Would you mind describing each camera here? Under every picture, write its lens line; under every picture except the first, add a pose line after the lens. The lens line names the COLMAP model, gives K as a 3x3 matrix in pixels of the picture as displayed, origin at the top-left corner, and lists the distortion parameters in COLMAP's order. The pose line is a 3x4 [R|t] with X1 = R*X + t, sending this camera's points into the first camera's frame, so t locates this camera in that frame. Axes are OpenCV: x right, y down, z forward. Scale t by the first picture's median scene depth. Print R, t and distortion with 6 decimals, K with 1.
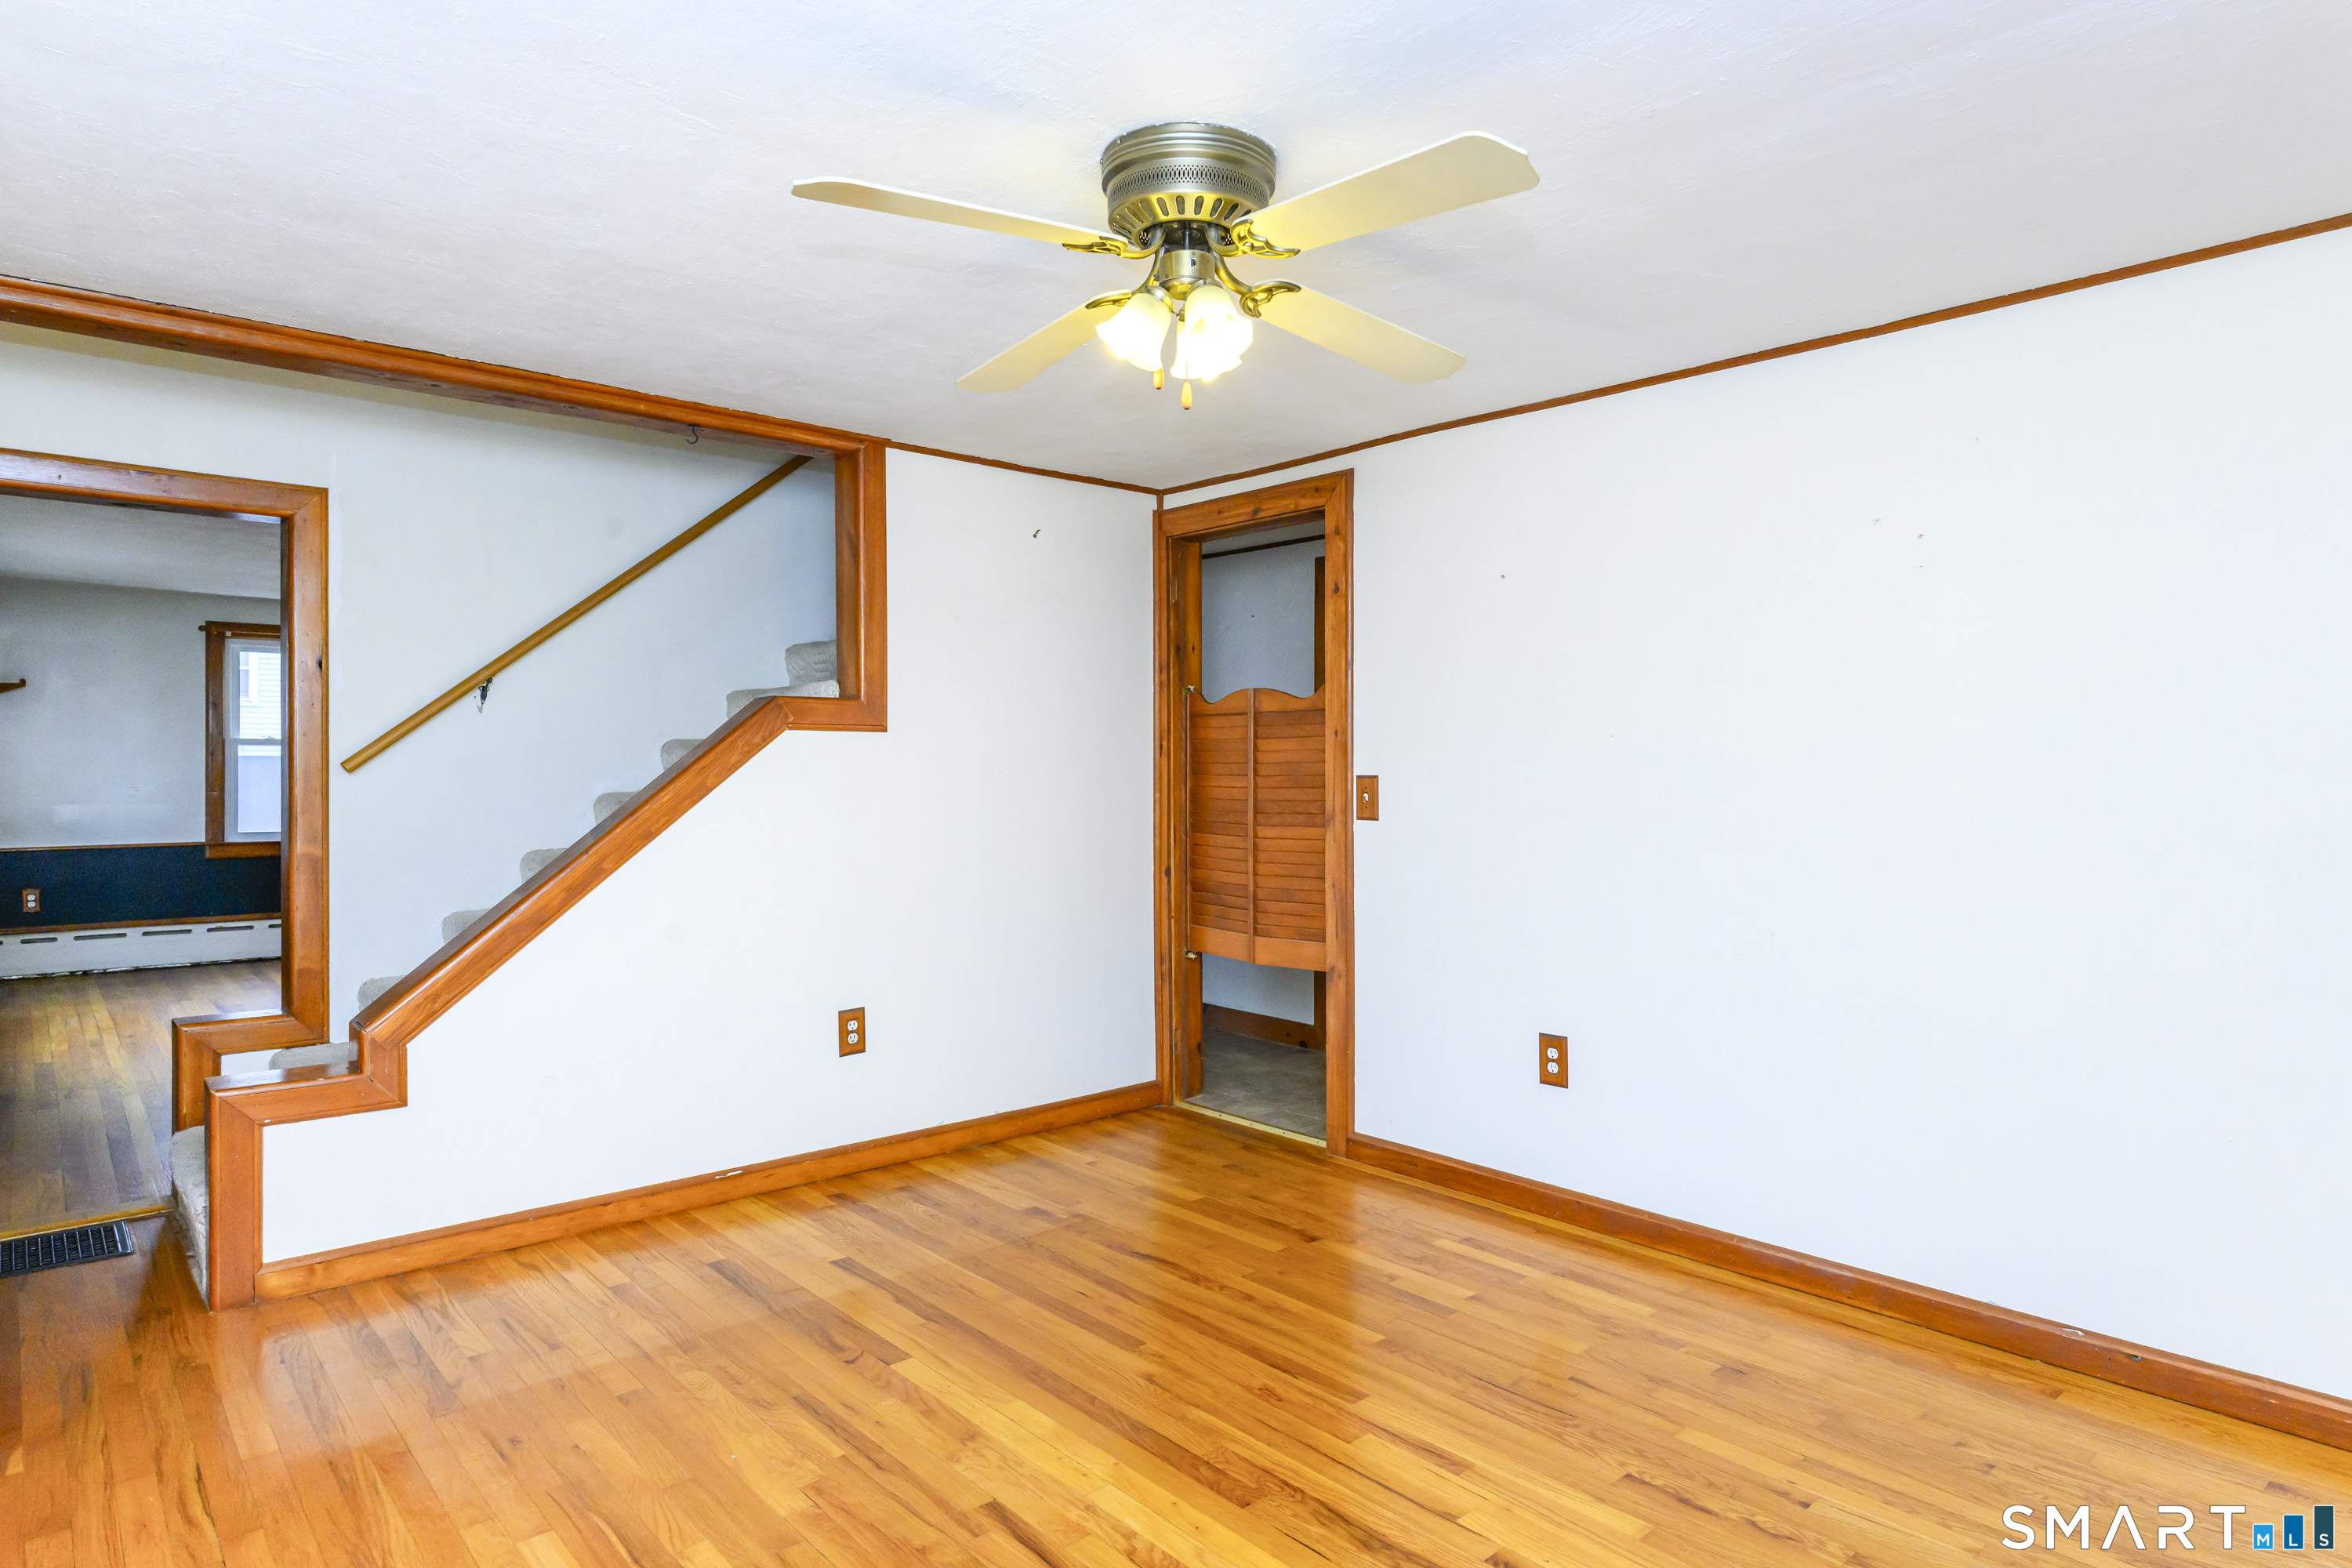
lens RADIAL K [[1329.5, 0, 1176.3], [0, 1329.5, 771.3], [0, 0, 1]] dist [-0.010813, 0.005345]
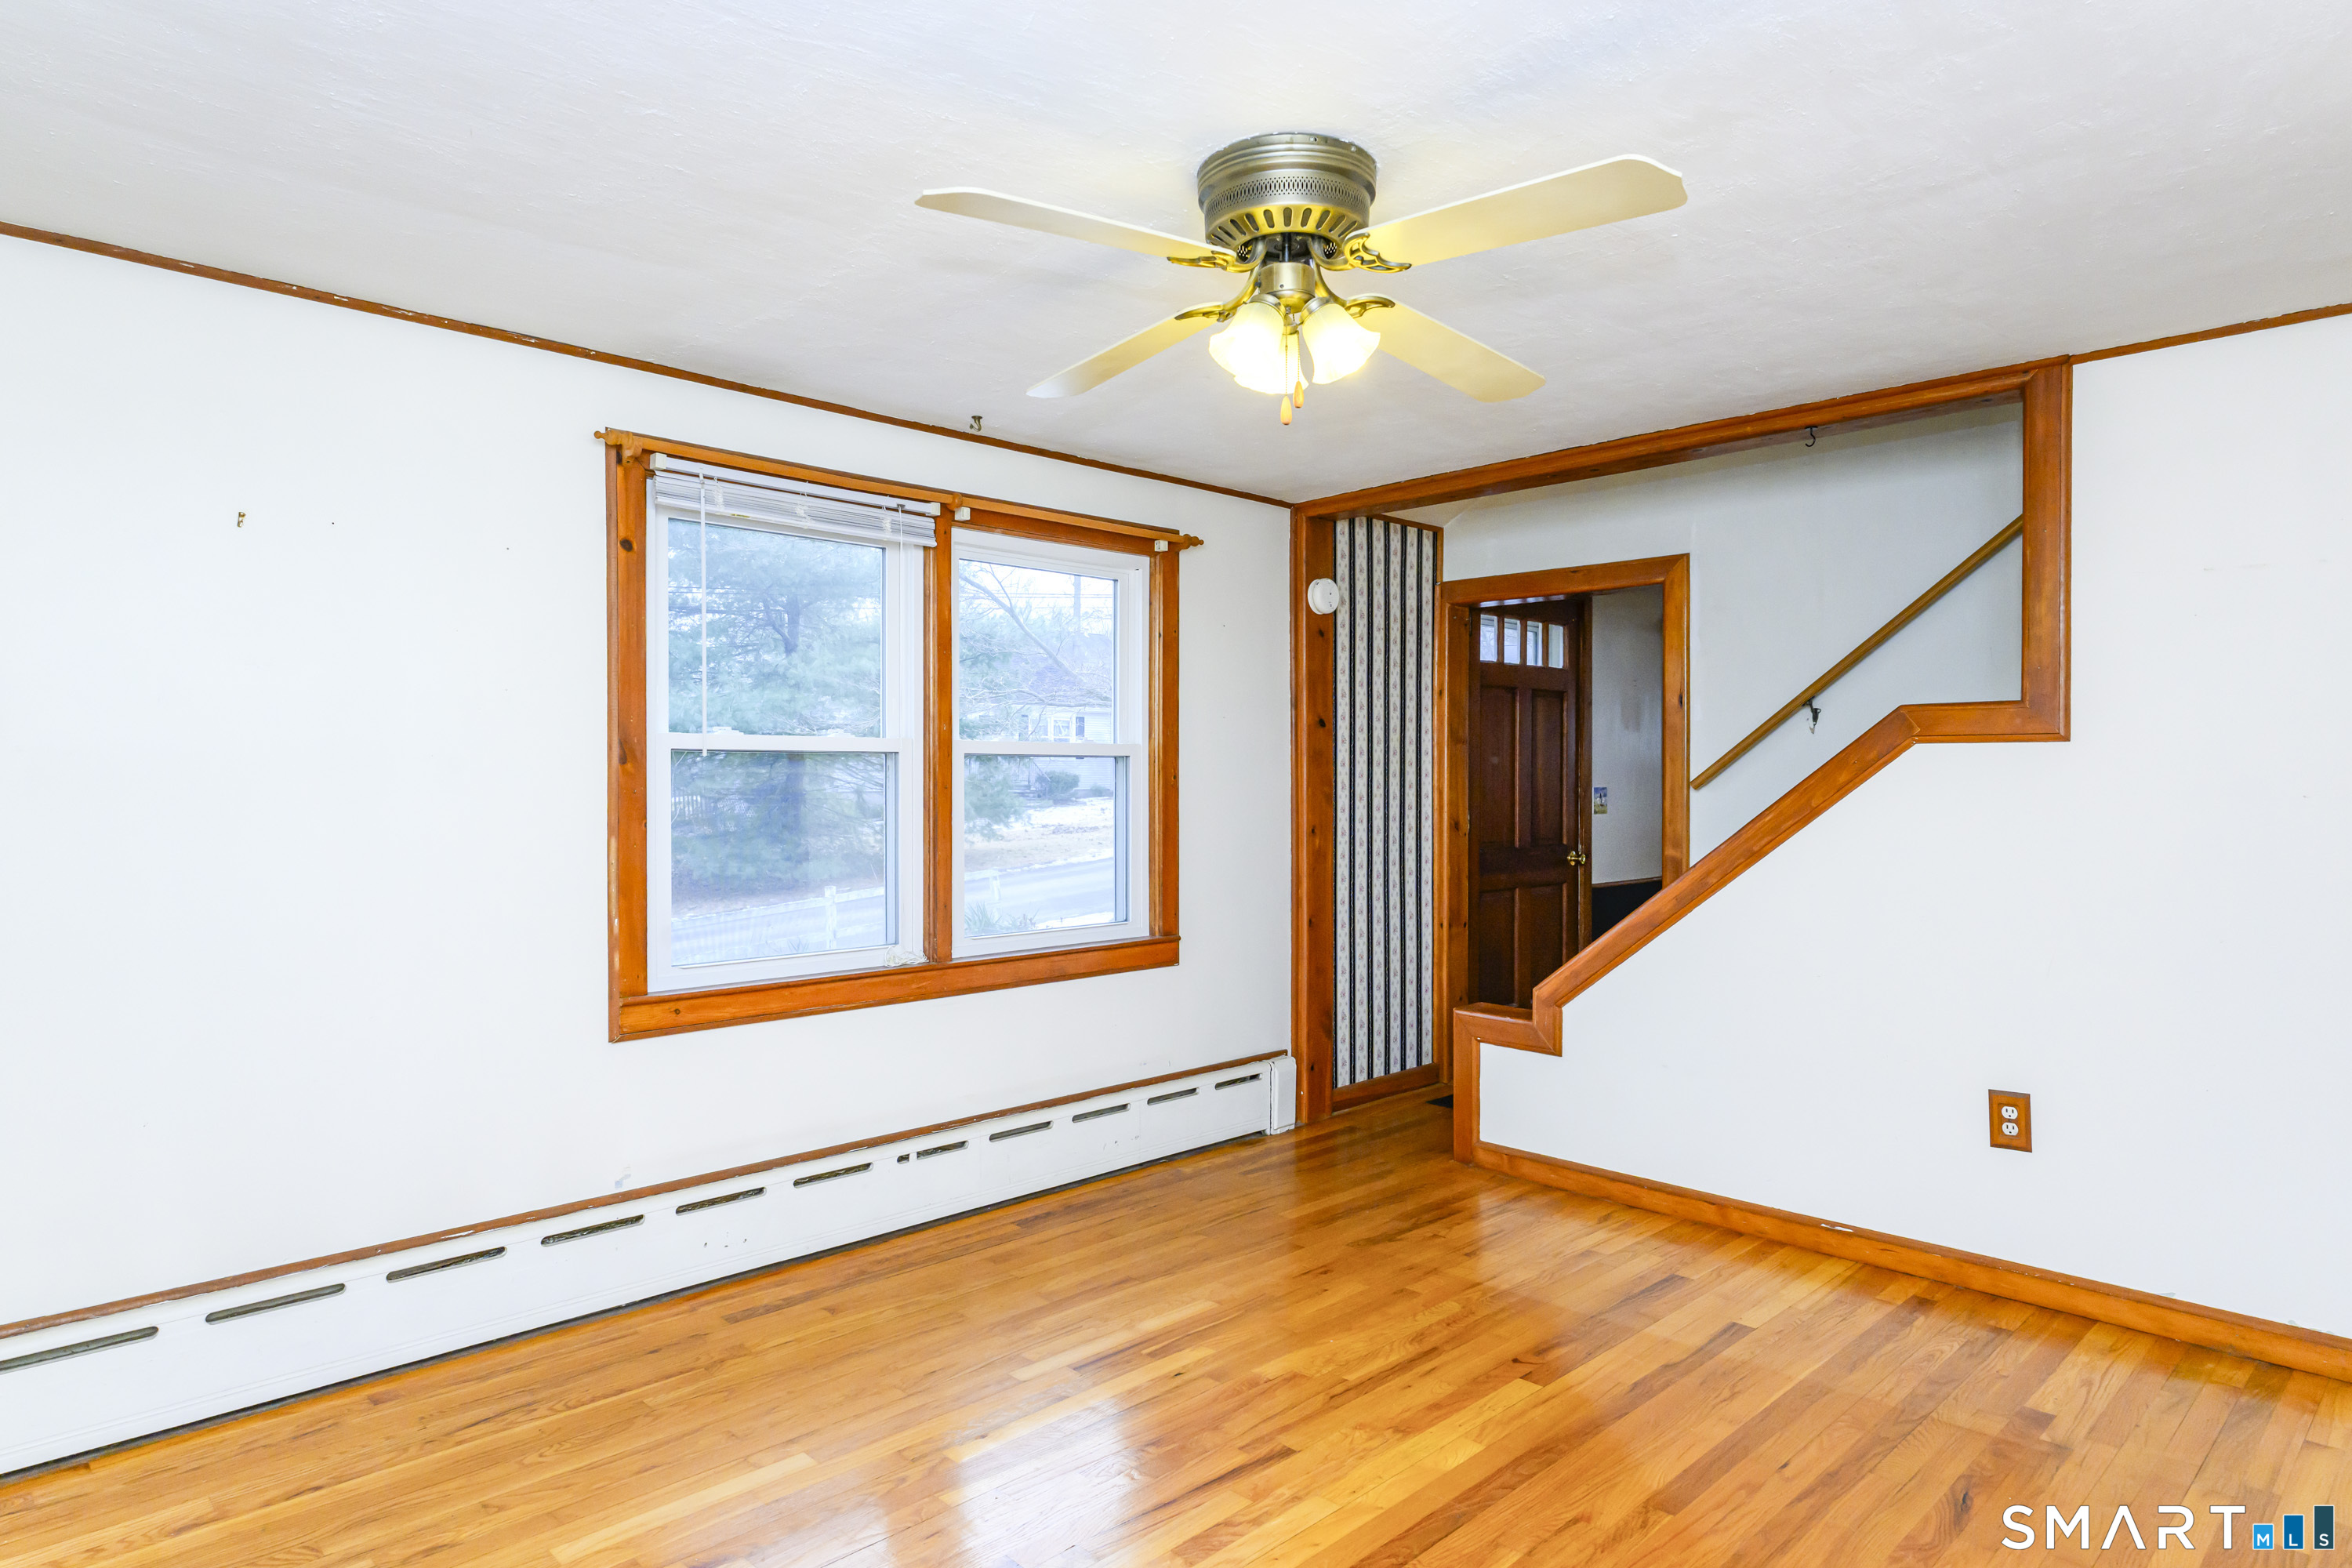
lens RADIAL K [[1329.5, 0, 1171.1], [0, 1329.5, 798.0], [0, 0, 1]] dist [-0.010813, 0.005345]
pose [[0.044866, 0.013318, -0.998904, 0.613140], [-0.006597, 0.999893, 0.013035, -0.004622], [0.998971, 0.006005, 0.044949, 0.542423]]
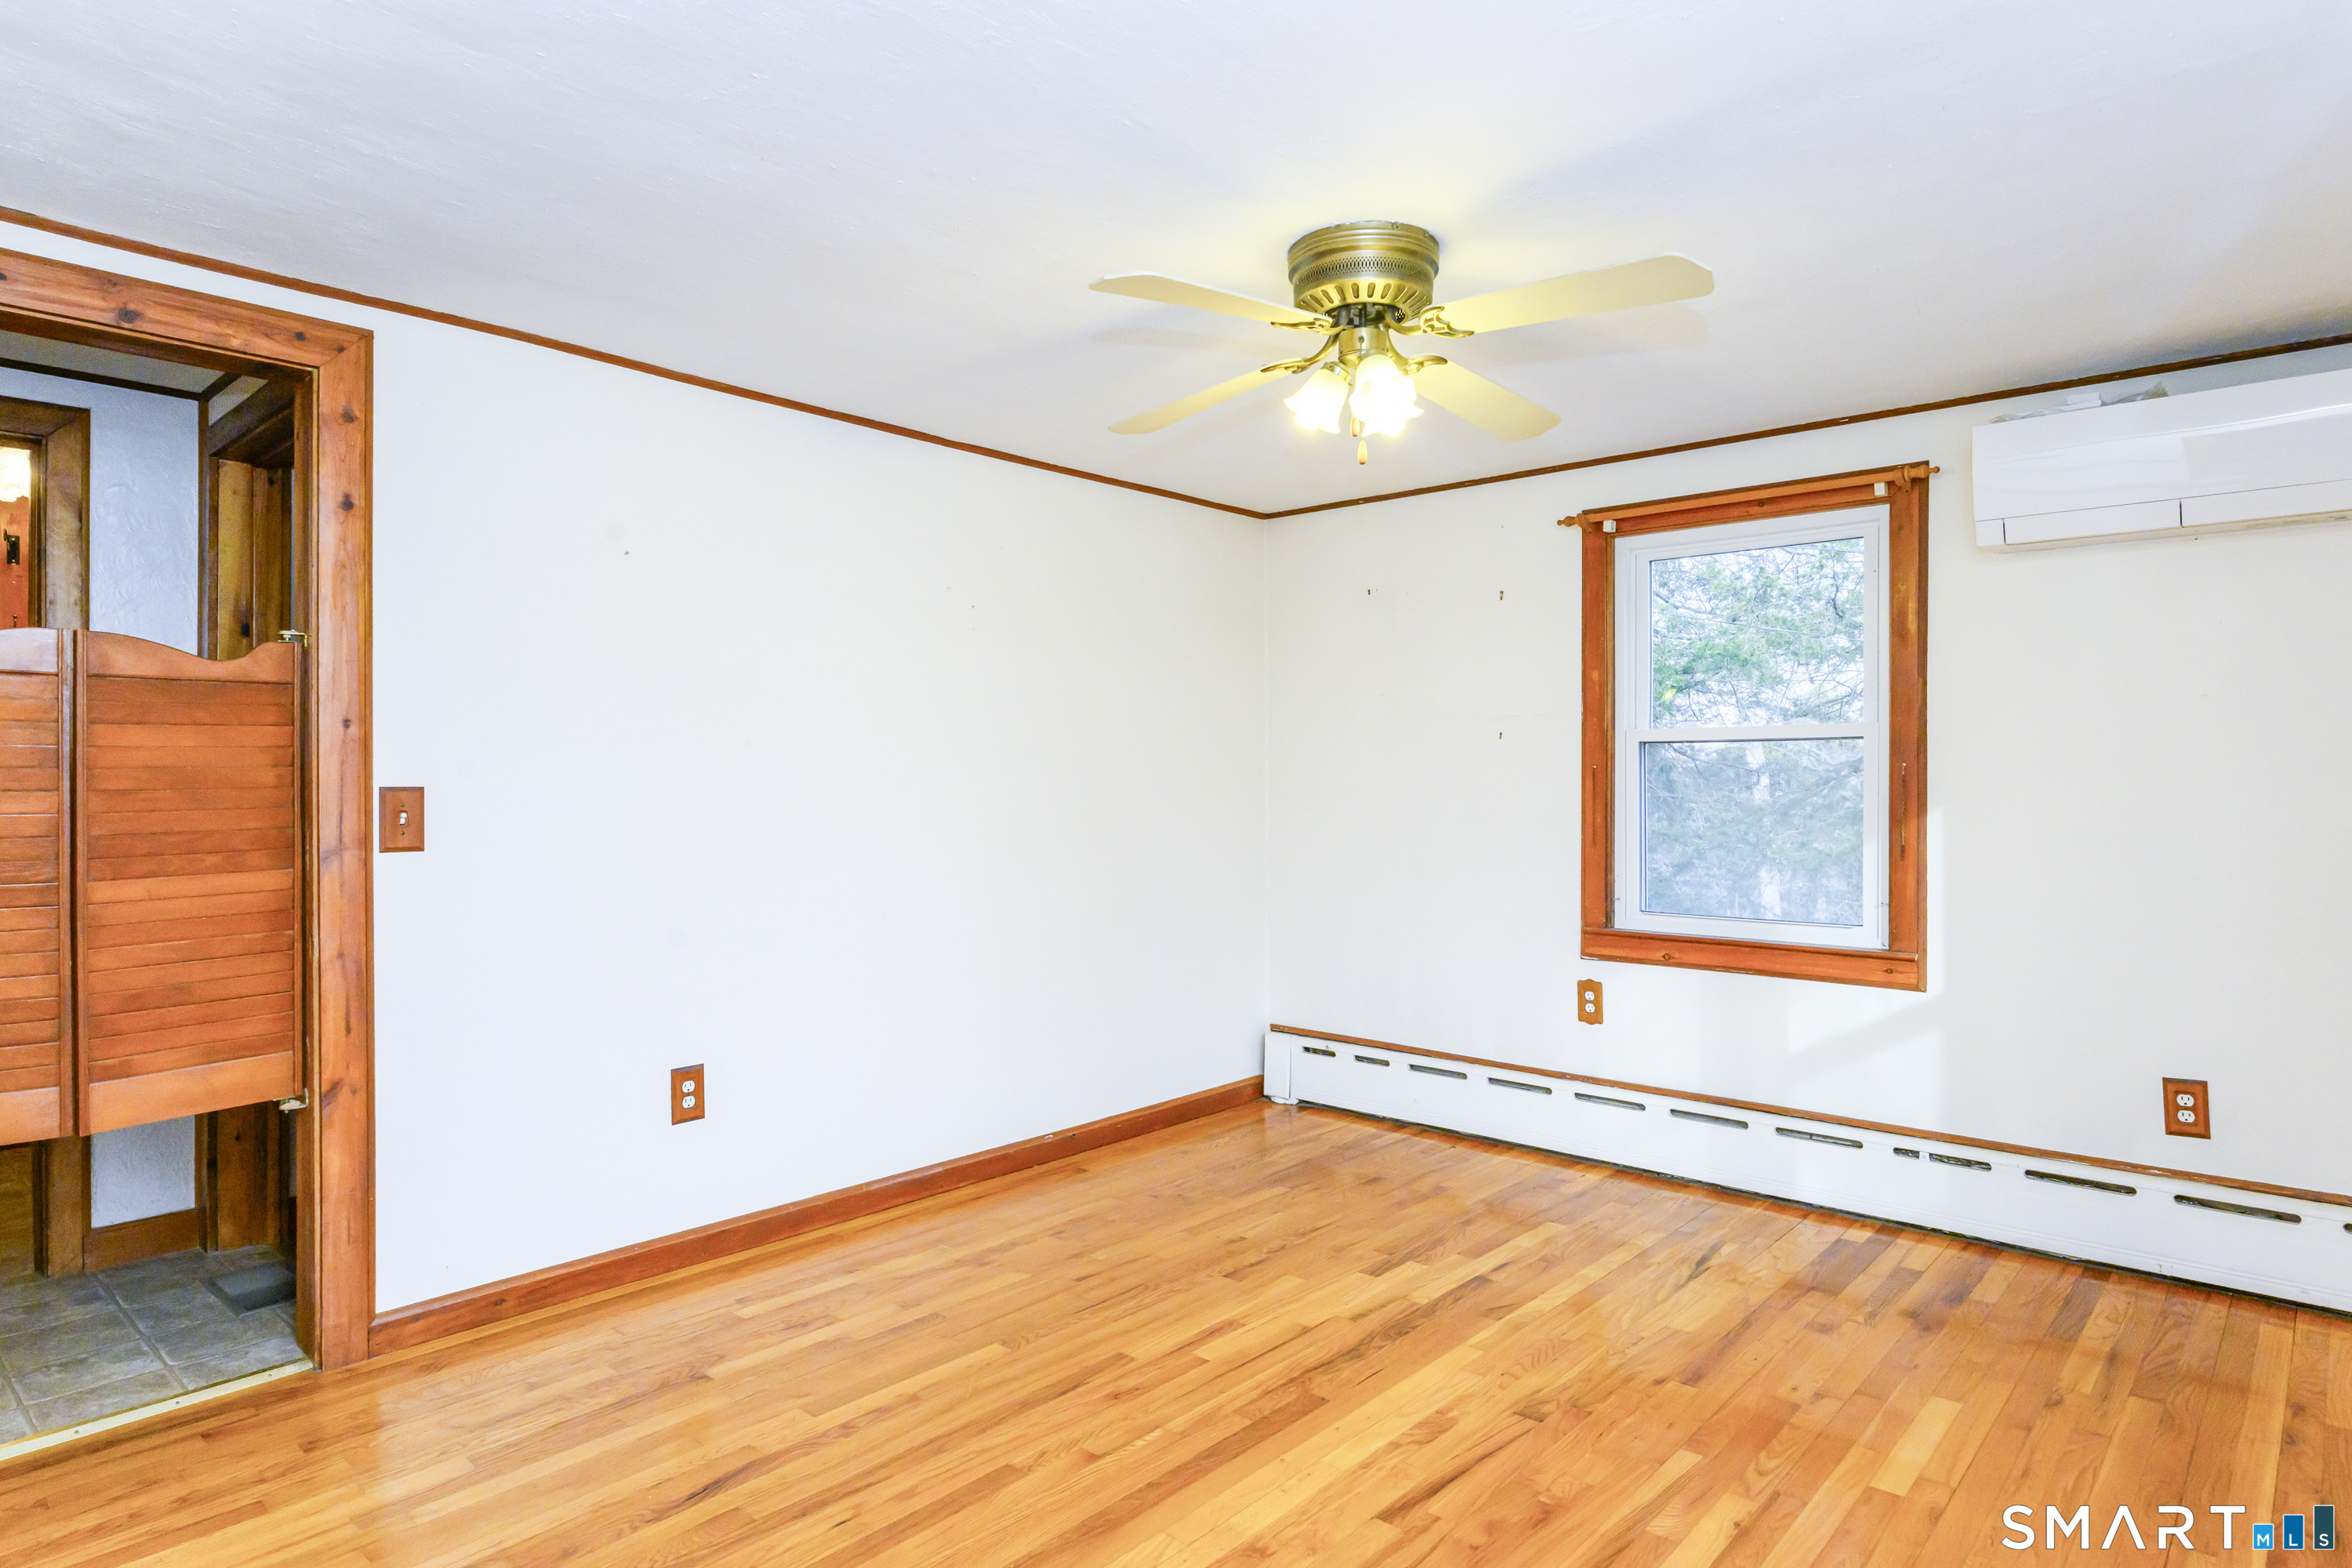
lens RADIAL K [[1329.5, 0, 1177.1], [0, 1329.5, 791.1], [0, 0, 1]] dist [-0.010813, 0.005345]
pose [[-0.120322, -0.008148, 0.992701, -0.701829], [0.005034, 0.999948, 0.008817, 0.001330], [-0.992722, 0.006059, -0.120275, 0.811688]]
